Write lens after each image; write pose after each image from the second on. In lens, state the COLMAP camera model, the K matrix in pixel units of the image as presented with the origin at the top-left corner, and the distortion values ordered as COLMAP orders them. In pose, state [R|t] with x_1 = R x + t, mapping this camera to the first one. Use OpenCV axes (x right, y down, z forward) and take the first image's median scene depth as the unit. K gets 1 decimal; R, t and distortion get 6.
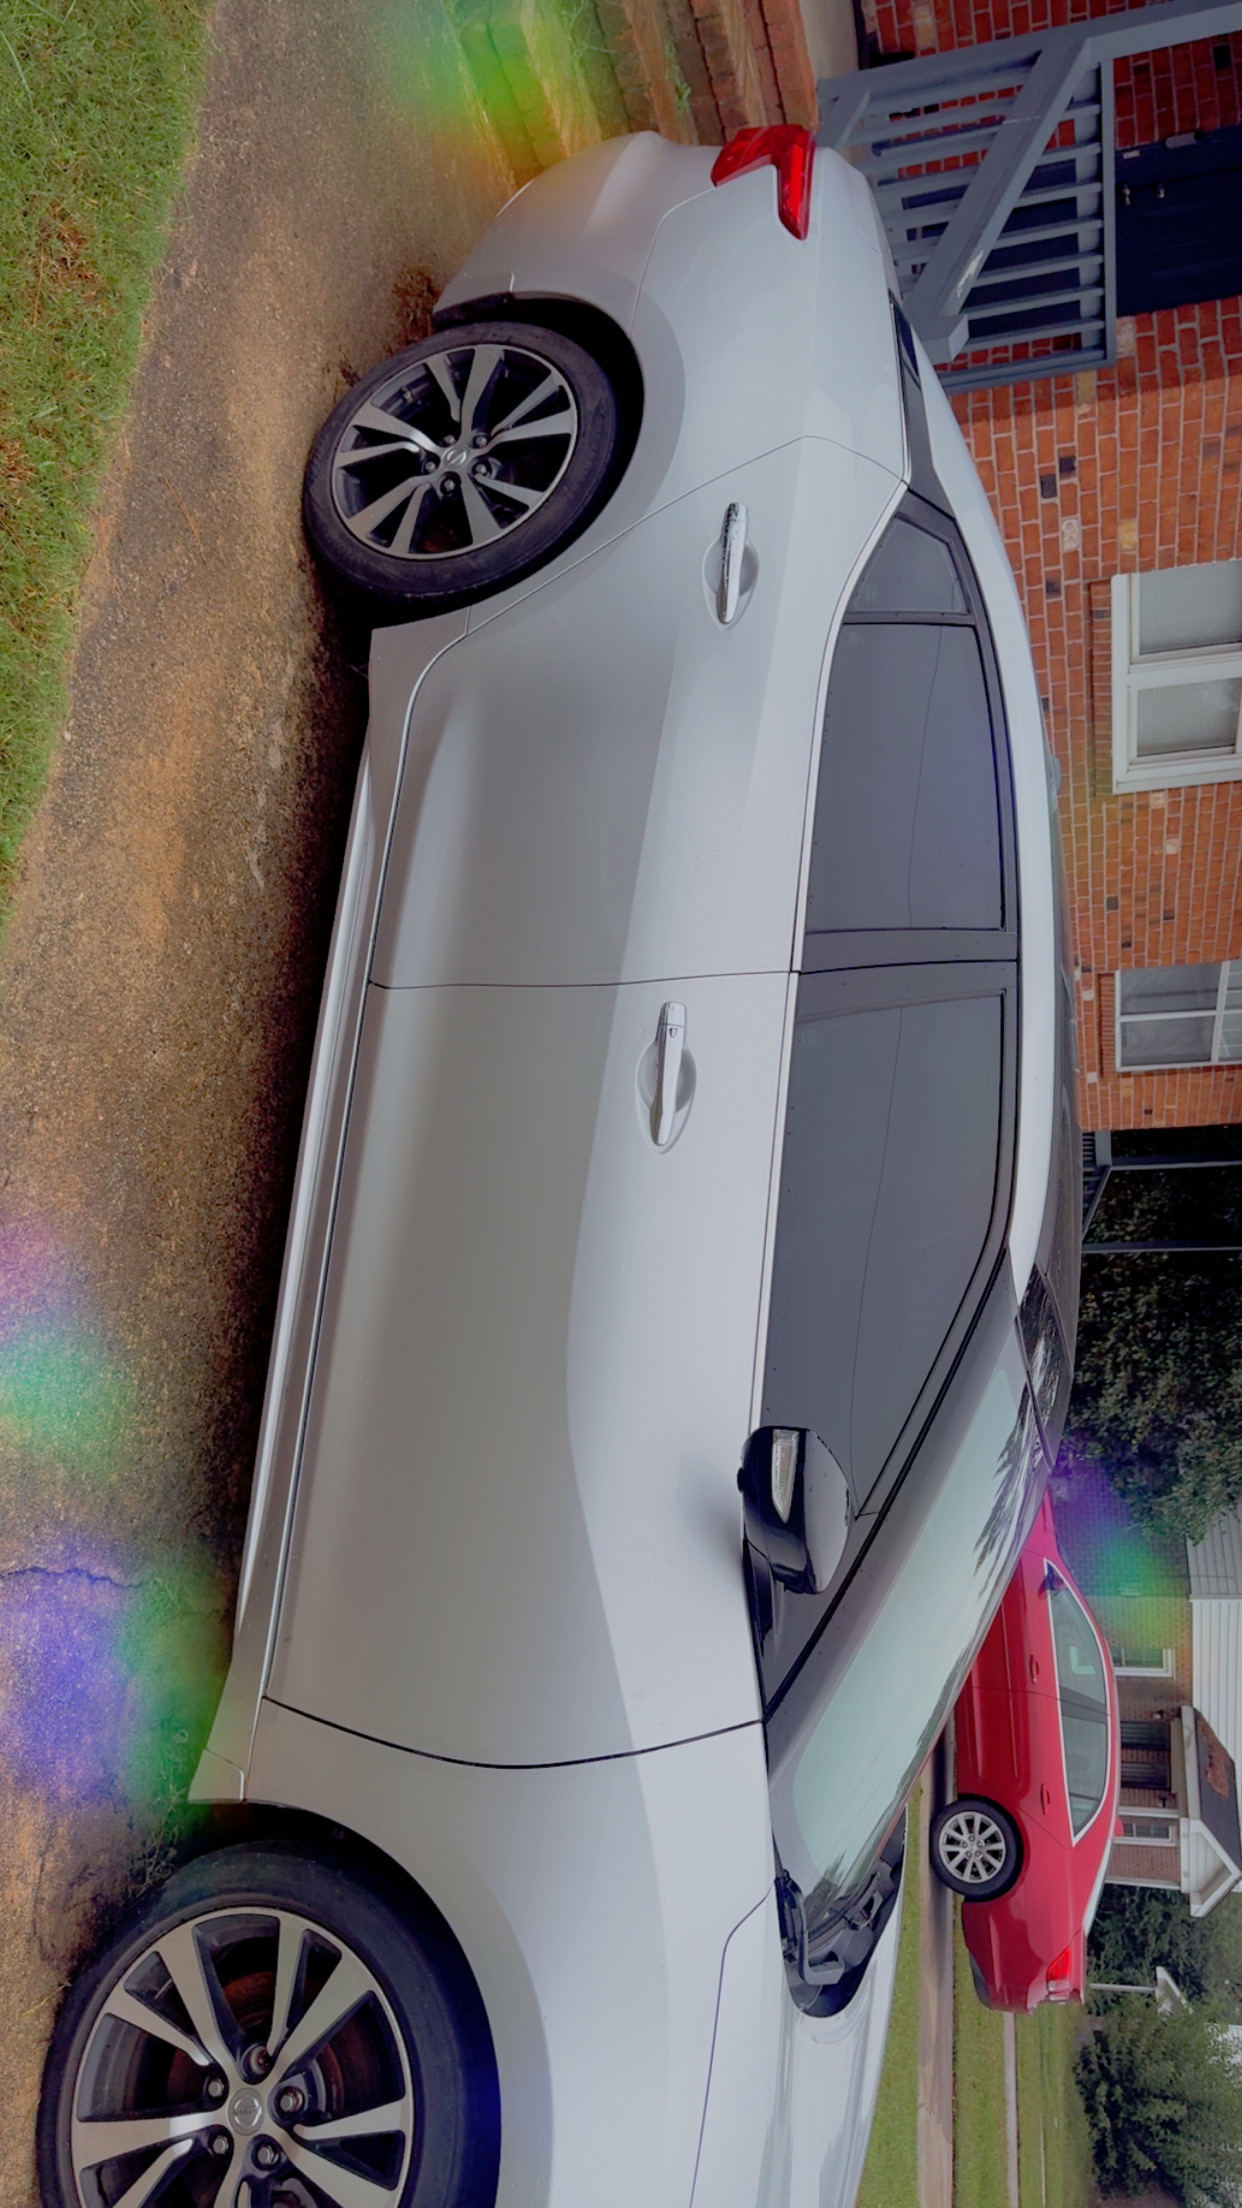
lens RADIAL K [[1628.8, 0, 628.0], [0, 1628.8, 1092.5], [0, 0, 1]] dist [0.053659, -0.074851]
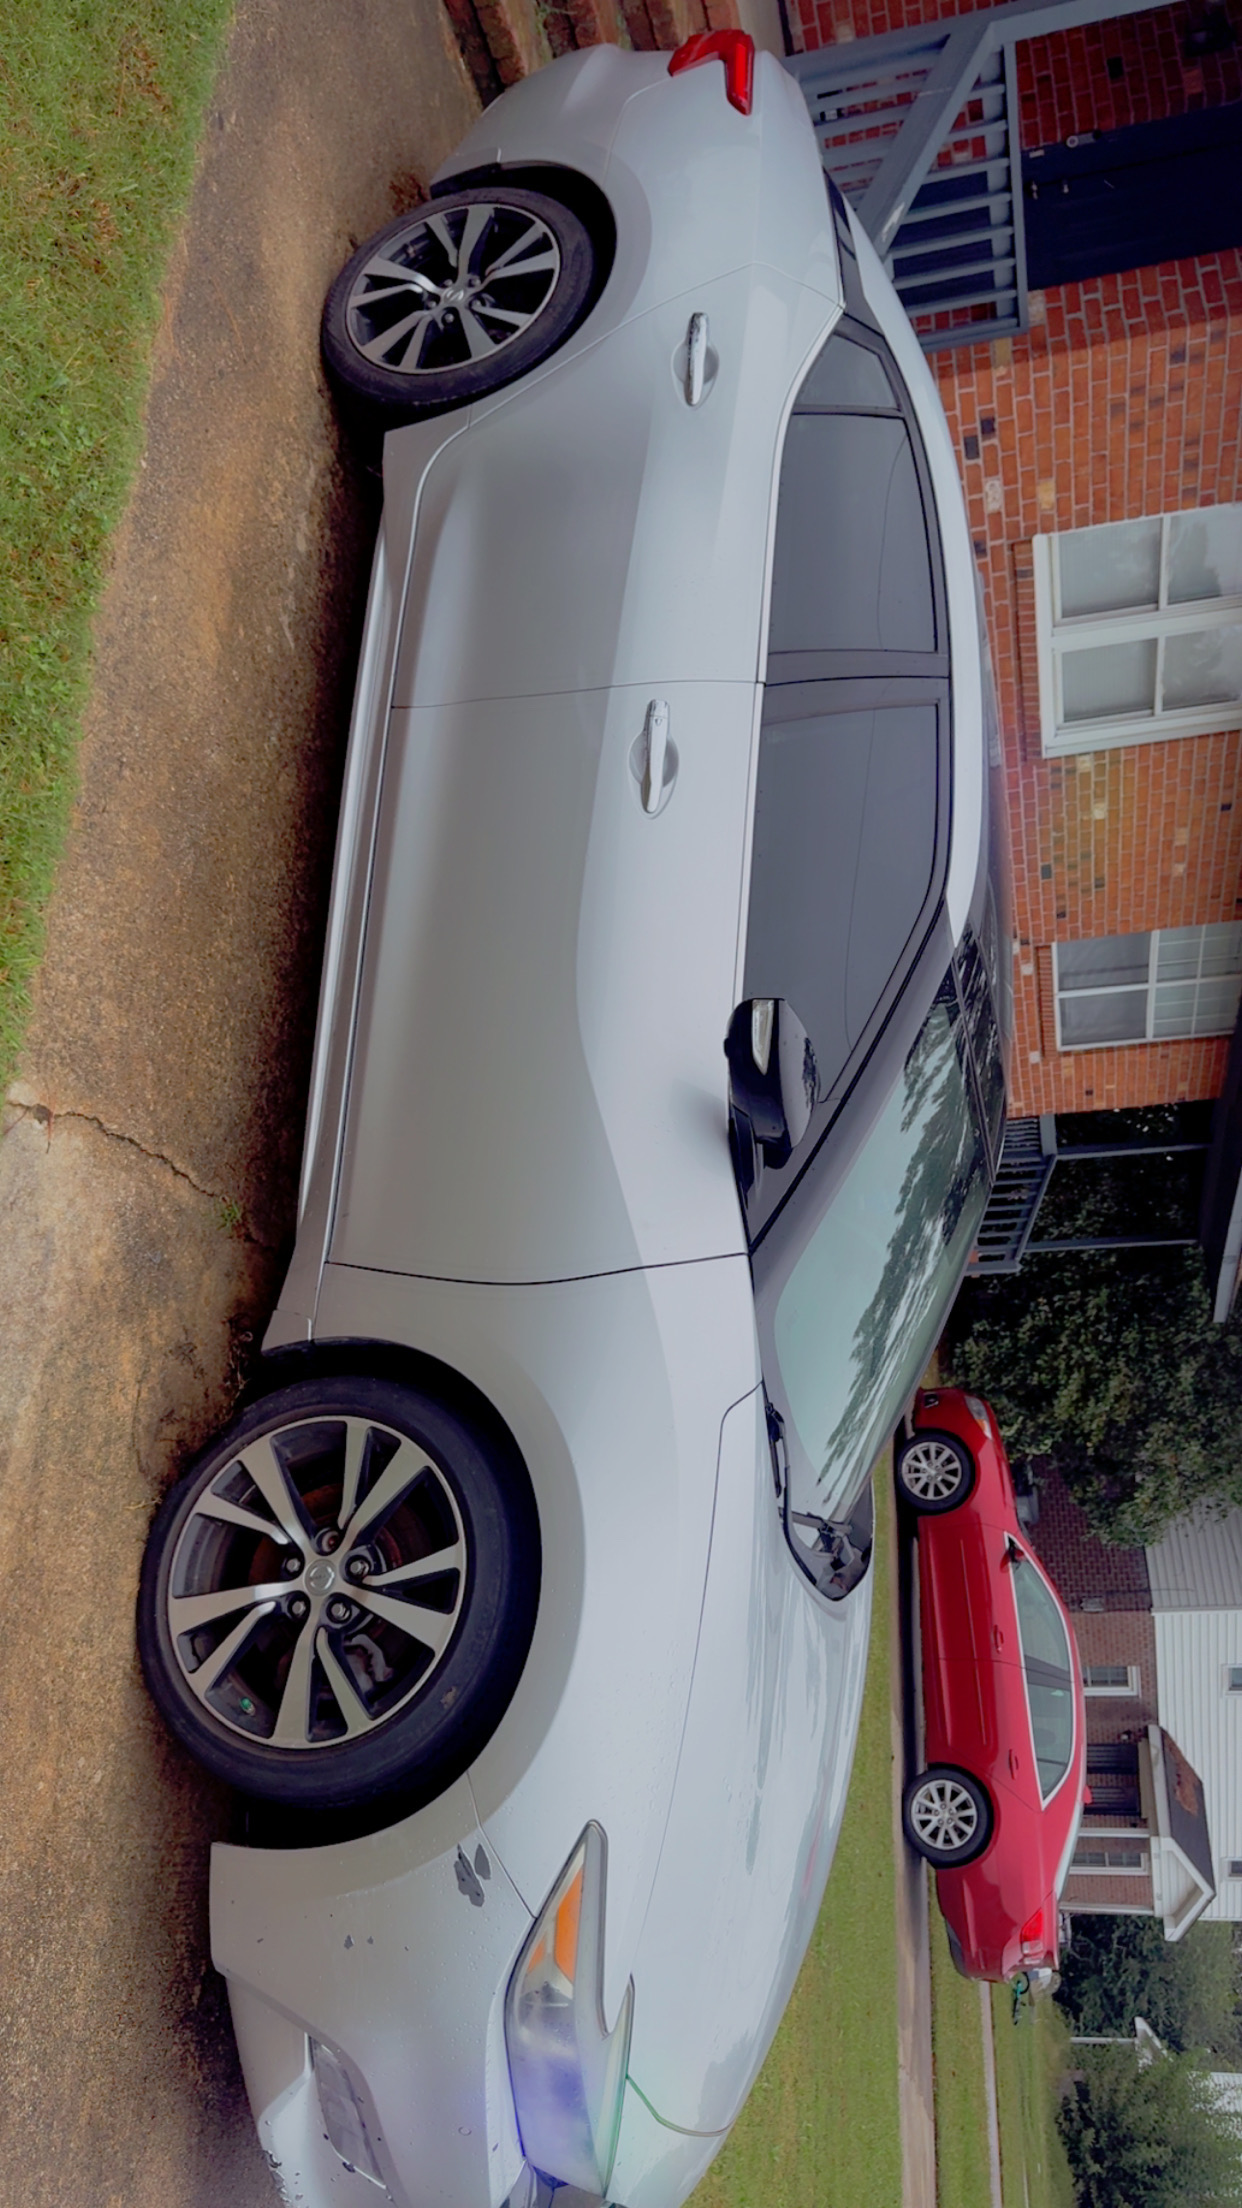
lens RADIAL K [[1628.8, 0, 618.8], [0, 1628.8, 1106.5], [0, 0, 1]] dist [0.053659, -0.074851]
pose [[0.999498, -0.020935, 0.023796, -0.030053], [0.022064, 0.998594, -0.048201, 0.258492], [-0.022753, 0.048702, 0.998554, -0.141763]]
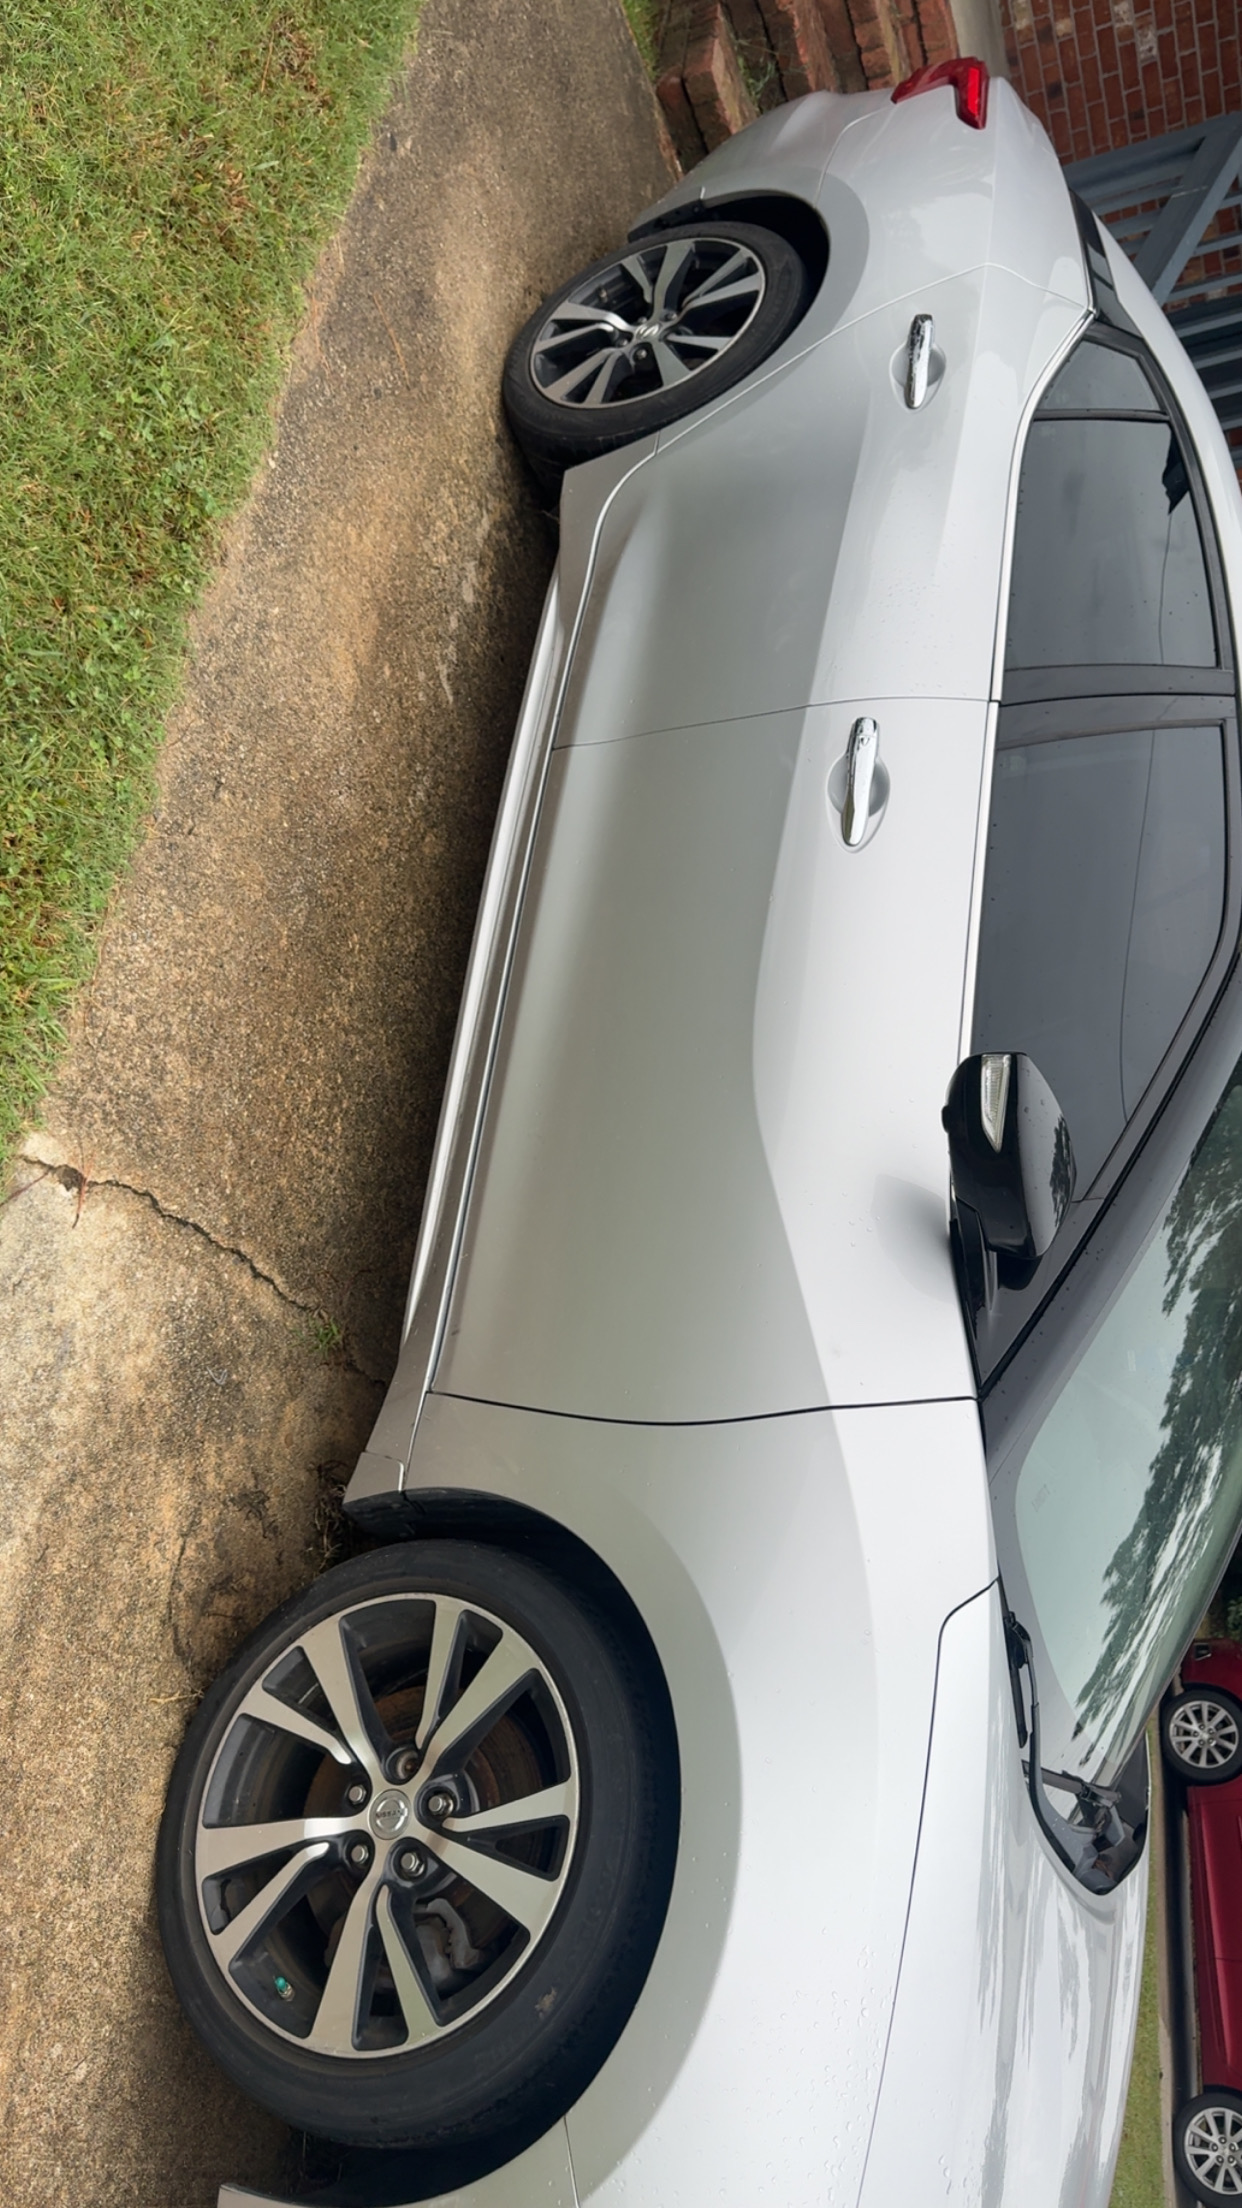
lens RADIAL K [[1628.8, 0, 620.9], [0, 1628.8, 1107.0], [0, 0, 1]] dist [0.053659, -0.074851]
pose [[0.993025, -0.008518, -0.117595, -0.003490], [-0.012889, 0.983566, -0.180088, 0.304392], [0.117197, 0.180347, 0.976596, 0.070961]]
